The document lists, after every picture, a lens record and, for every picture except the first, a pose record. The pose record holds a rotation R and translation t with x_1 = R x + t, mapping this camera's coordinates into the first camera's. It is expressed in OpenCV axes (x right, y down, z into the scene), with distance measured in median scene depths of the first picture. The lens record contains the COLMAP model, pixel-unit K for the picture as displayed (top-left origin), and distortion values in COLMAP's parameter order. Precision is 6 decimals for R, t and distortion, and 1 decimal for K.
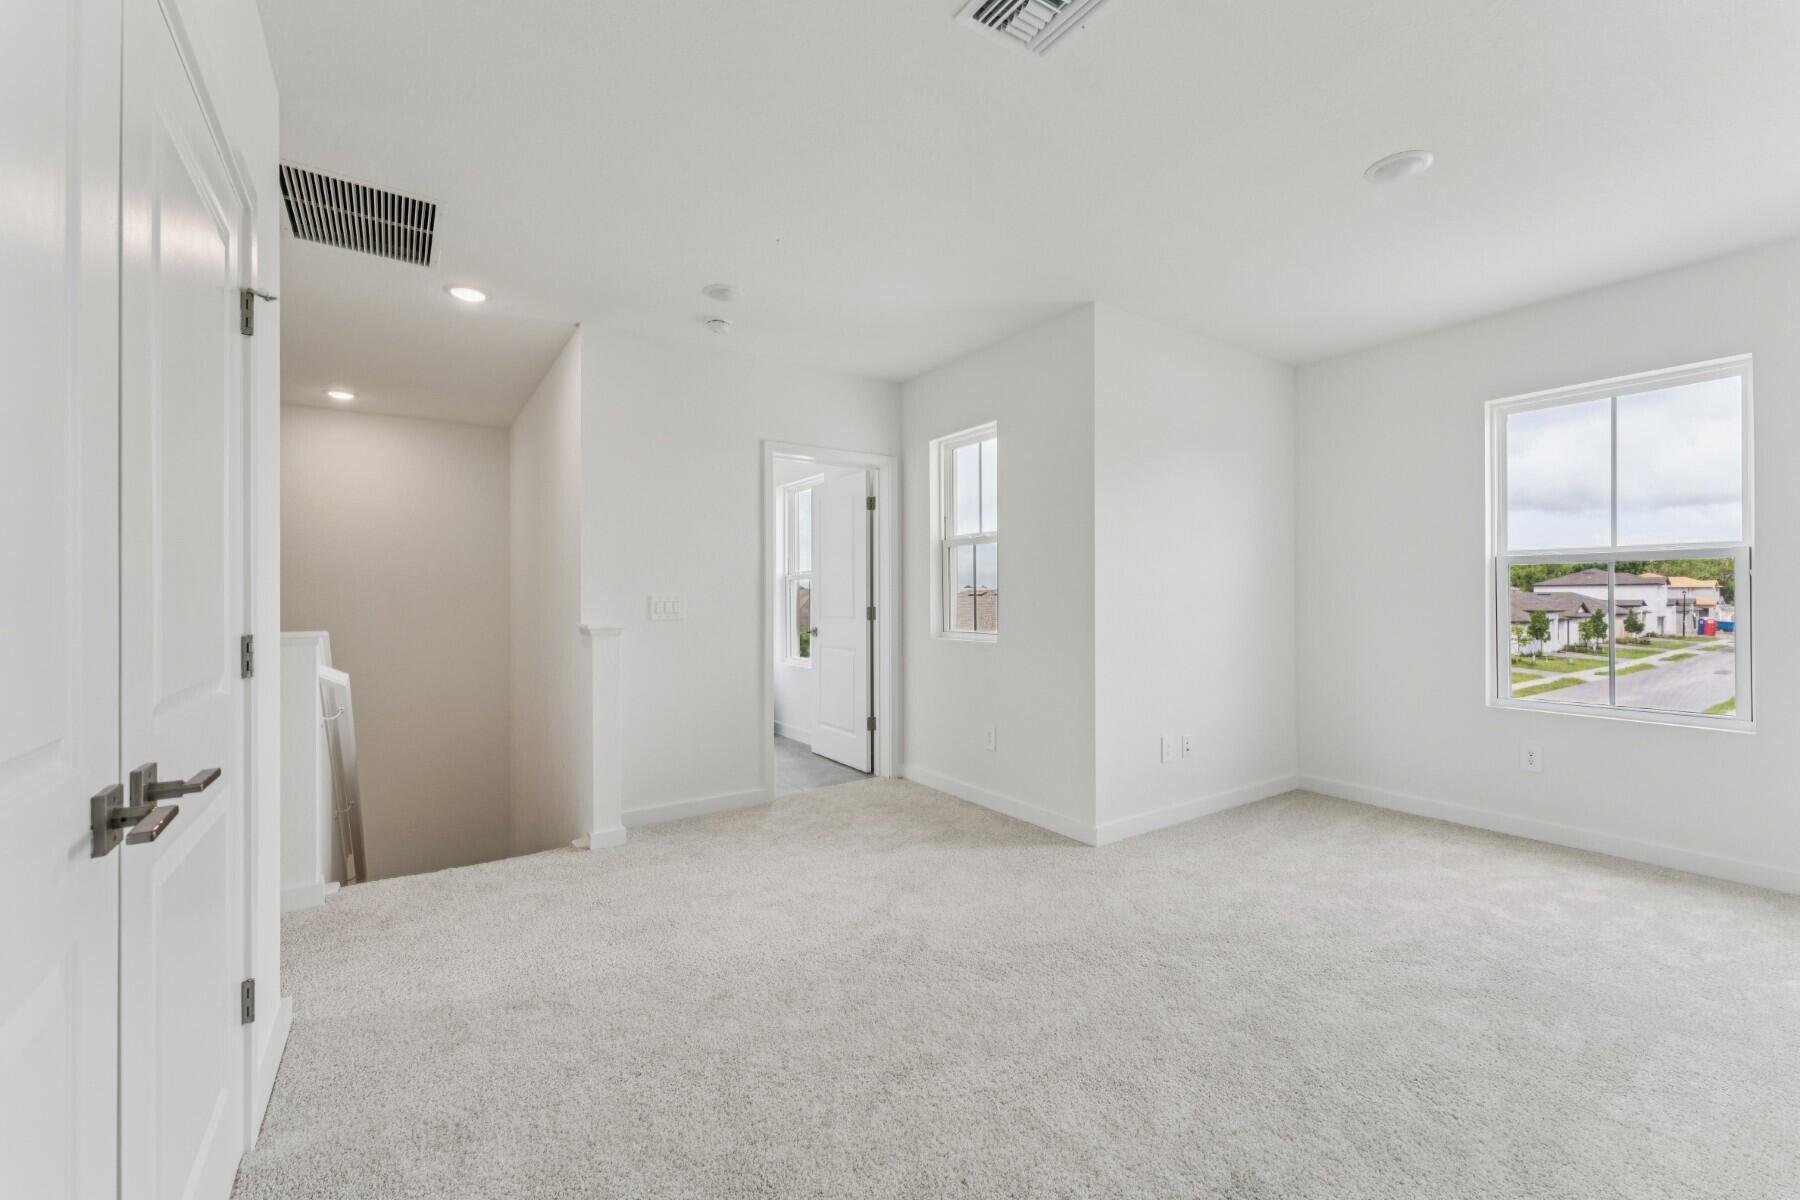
lens RADIAL K [[732.7, 0, 927.2], [0, 732.7, 598.3], [0, 0, 1]] dist [-0.000876, -0.000363]
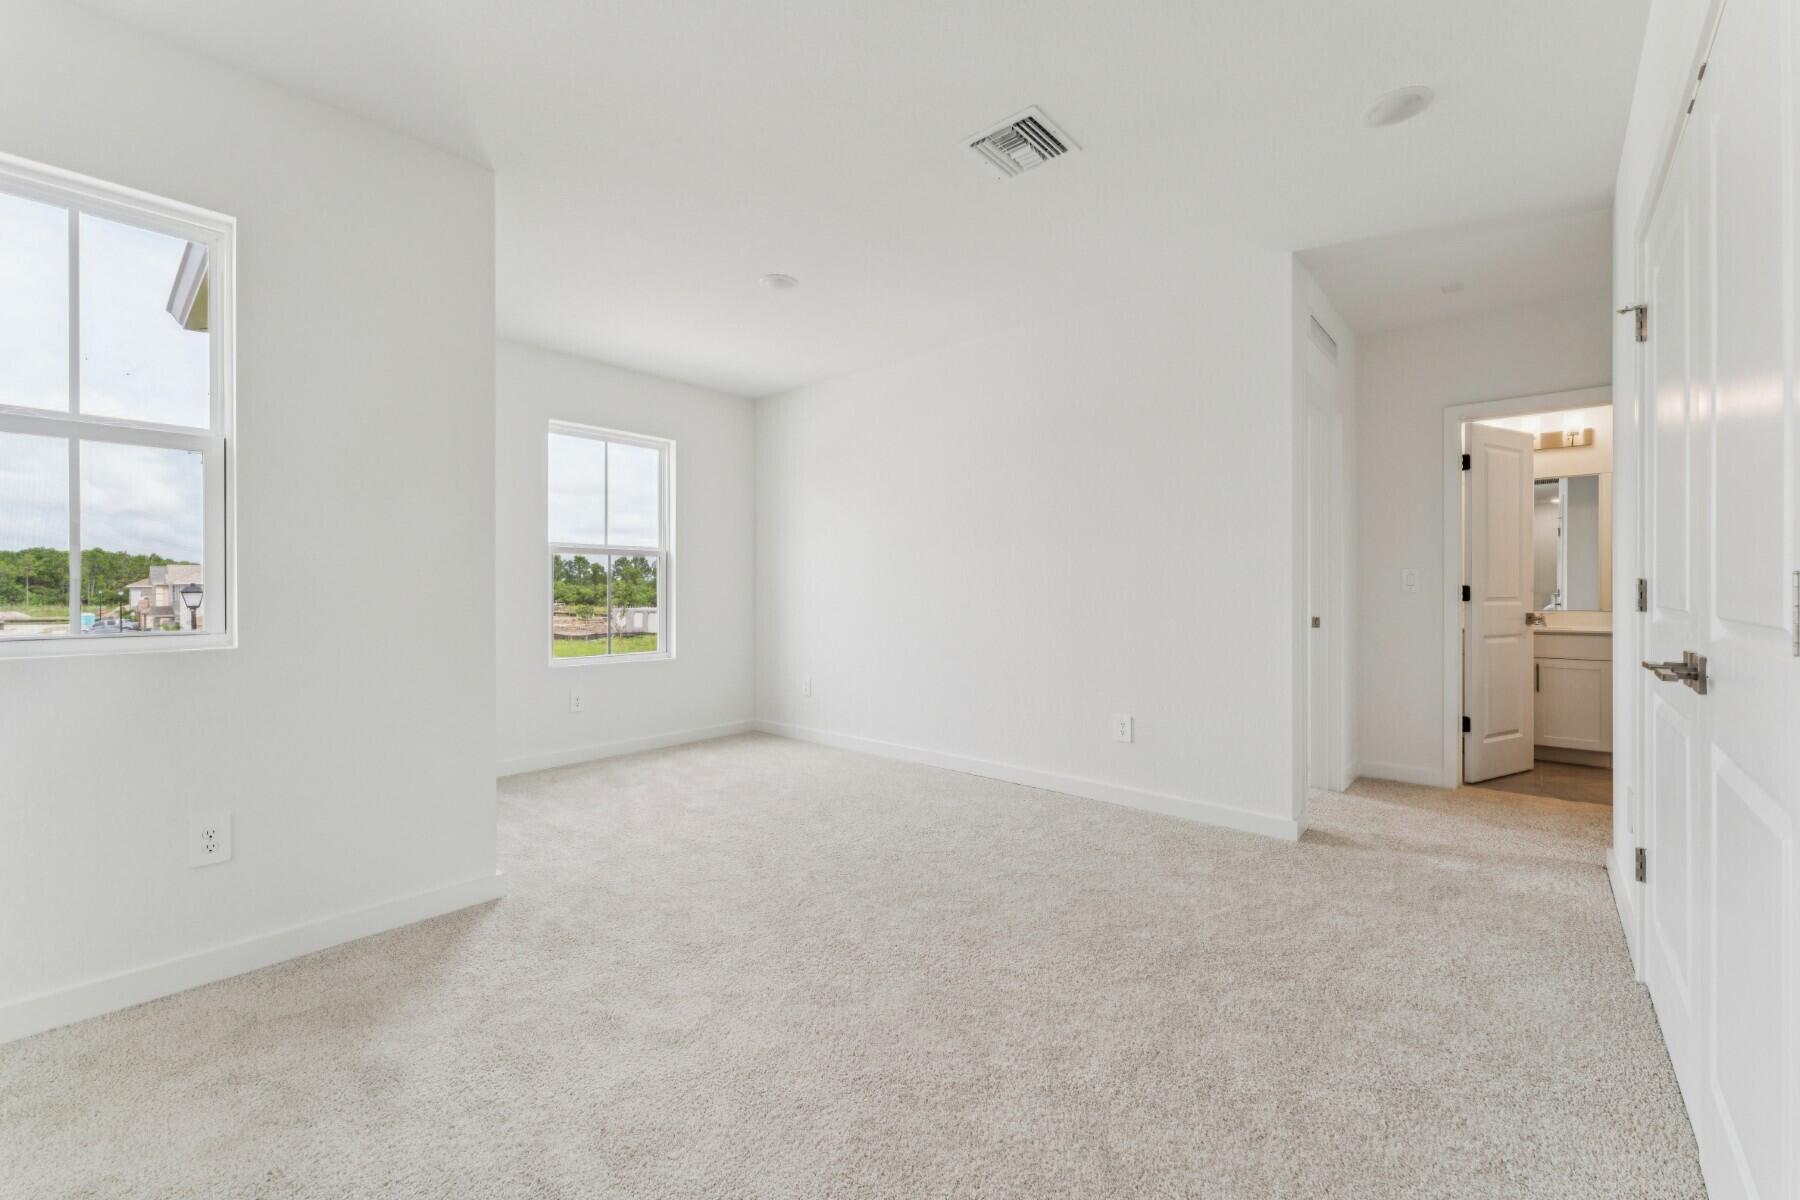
lens RADIAL K [[732.7, 0, 888.7], [0, 732.7, 593.5], [0, 0, 1]] dist [-0.000876, -0.000363]
pose [[-0.209010, -0.001209, 0.977913, -0.582877], [0.000632, 0.999999, 0.001372, 0.023178], [-0.977913, 0.000905, -0.209009, 0.752812]]
